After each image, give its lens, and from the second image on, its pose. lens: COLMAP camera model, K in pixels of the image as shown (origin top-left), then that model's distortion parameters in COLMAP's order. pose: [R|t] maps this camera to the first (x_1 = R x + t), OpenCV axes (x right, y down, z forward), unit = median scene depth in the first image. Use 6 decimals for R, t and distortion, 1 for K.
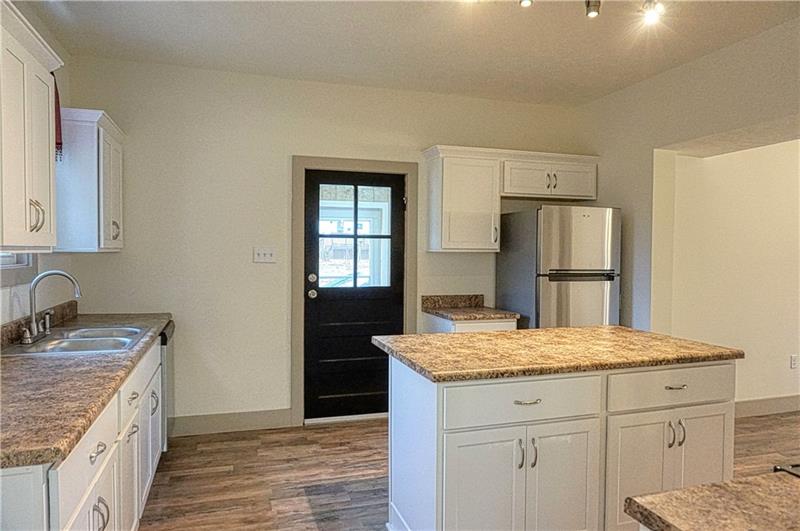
lens RADIAL K [[539.4, 0, 401.9], [0, 539.4, 264.9], [0, 0, 1]] dist [-0.040652, 0.016425]
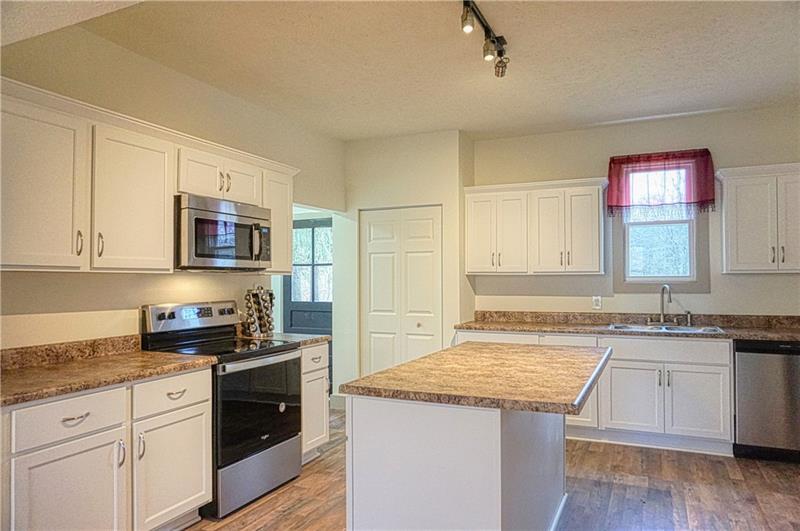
lens RADIAL K [[539.4, 0, 402.7], [0, 539.4, 263.3], [0, 0, 1]] dist [-0.040652, 0.016425]
pose [[-0.674983, -0.021888, -0.737509, 0.892866], [-0.023746, 0.999687, -0.007935, -0.014787], [0.737451, 0.012157, -0.675291, 1.219632]]
